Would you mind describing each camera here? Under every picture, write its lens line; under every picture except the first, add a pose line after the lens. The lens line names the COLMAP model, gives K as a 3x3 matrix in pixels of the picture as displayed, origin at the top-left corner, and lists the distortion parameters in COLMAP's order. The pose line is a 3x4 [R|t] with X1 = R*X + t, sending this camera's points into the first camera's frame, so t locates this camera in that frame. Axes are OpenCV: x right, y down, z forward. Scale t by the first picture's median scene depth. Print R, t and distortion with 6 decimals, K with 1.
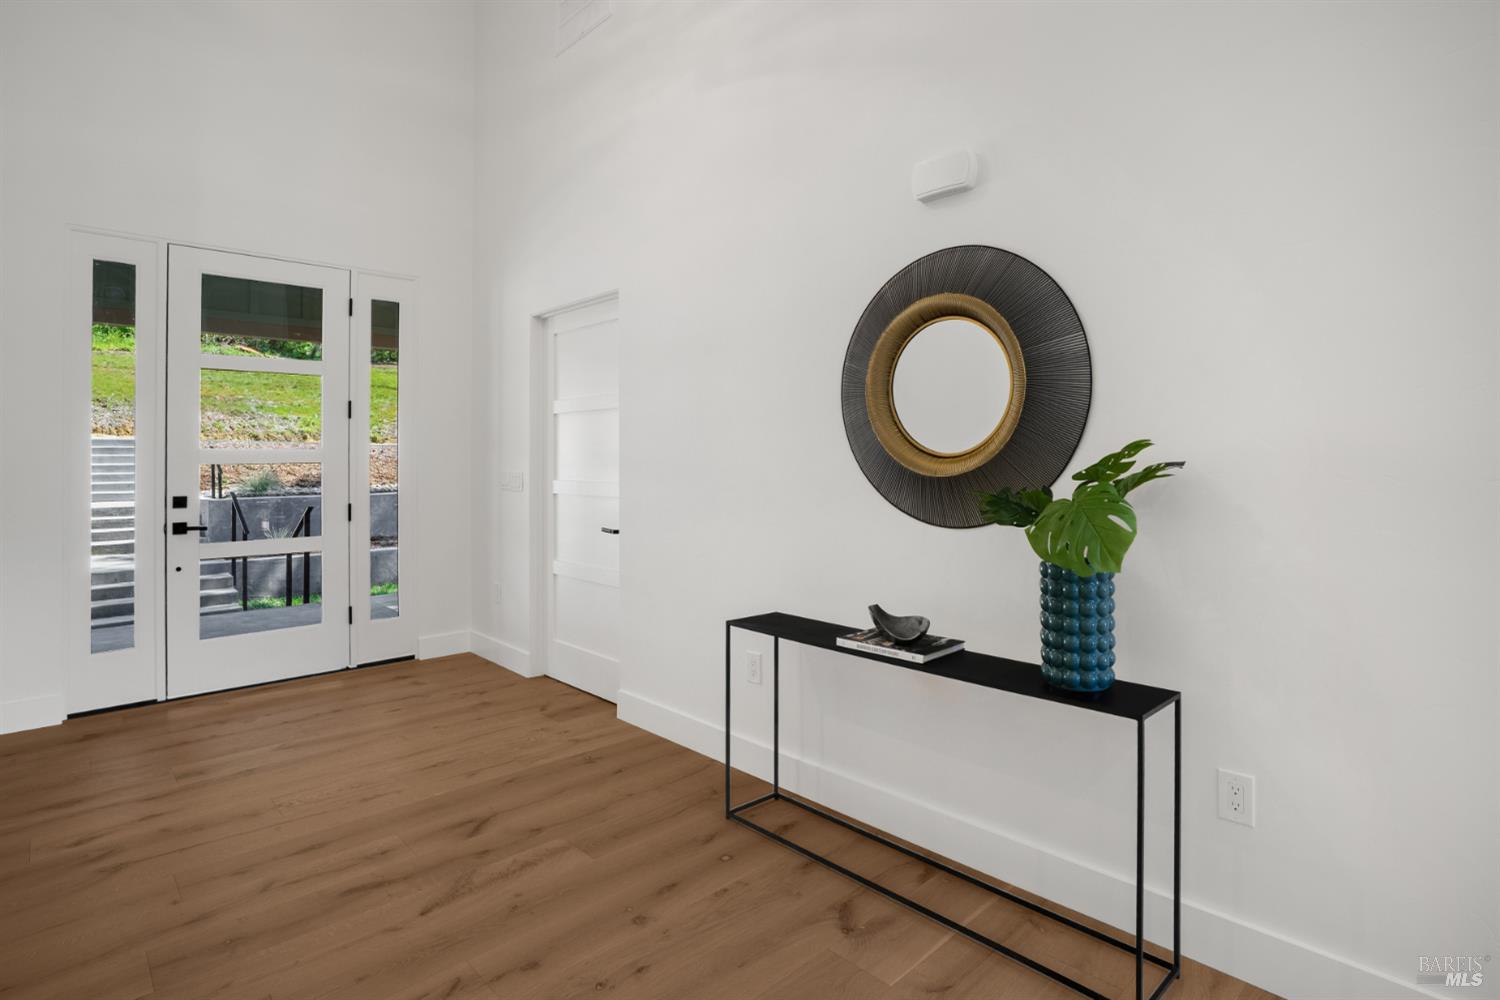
lens RADIAL K [[741.5, 0, 751.8], [0, 741.5, 487.3], [0, 0, 1]] dist [0.001086, 0.001569]
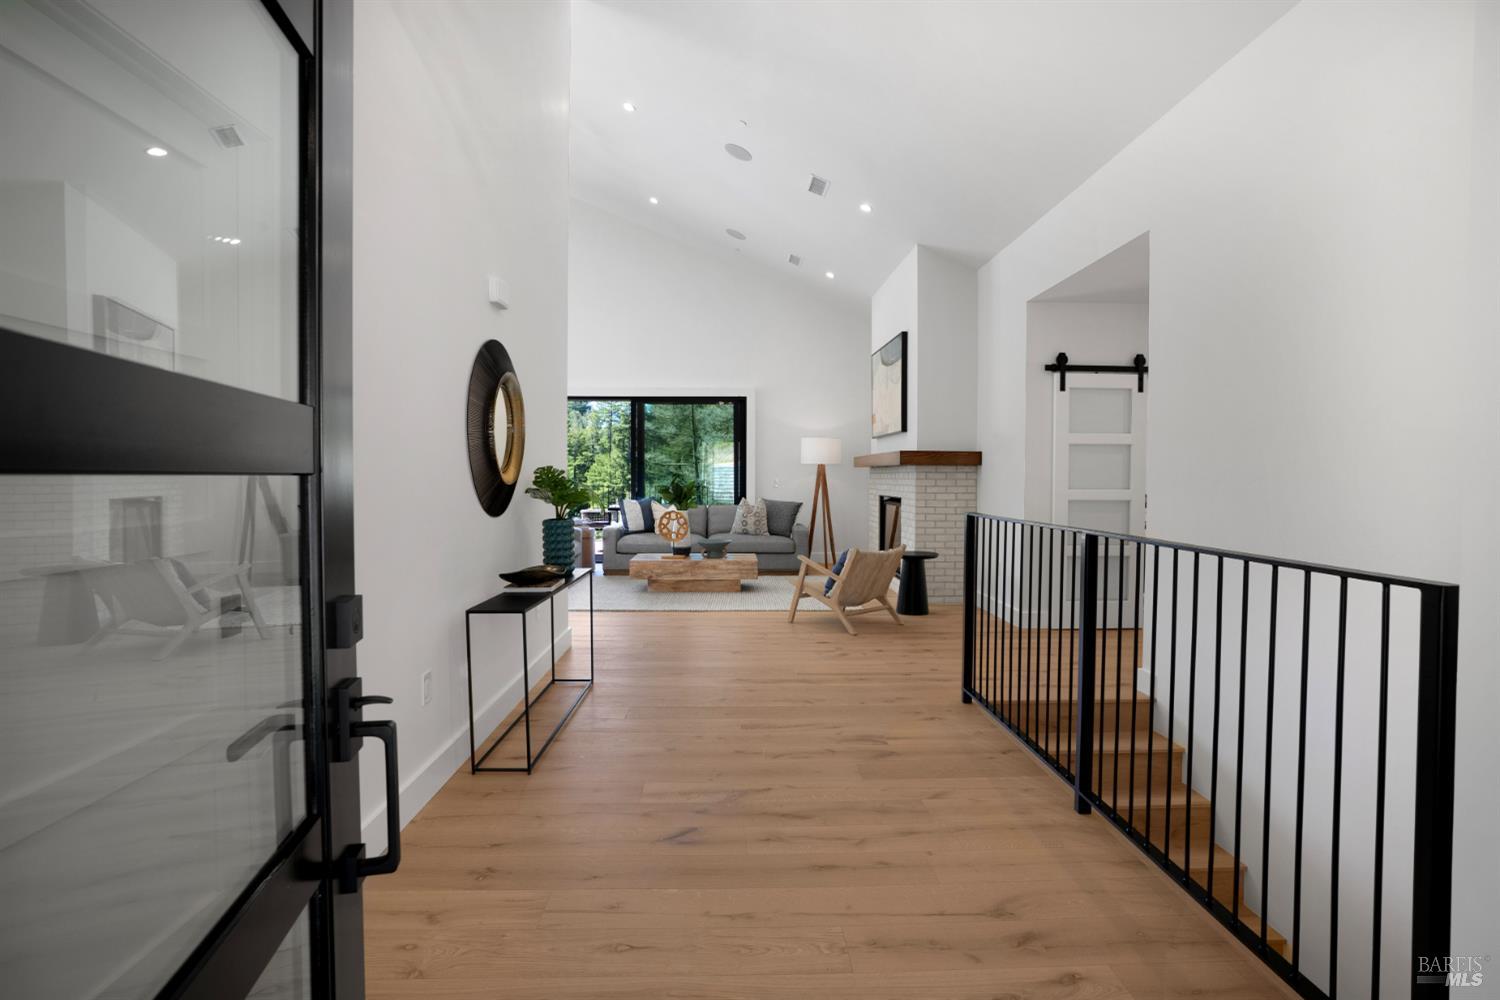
lens RADIAL K [[741.5, 0, 751.8], [0, 741.5, 487.3], [0, 0, 1]] dist [0.001086, 0.001569]
pose [[-0.738492, -0.017590, 0.674033, -1.178684], [0.013639, 0.999065, 0.041016, -0.047930], [-0.674124, 0.039483, -0.737562, 1.770905]]
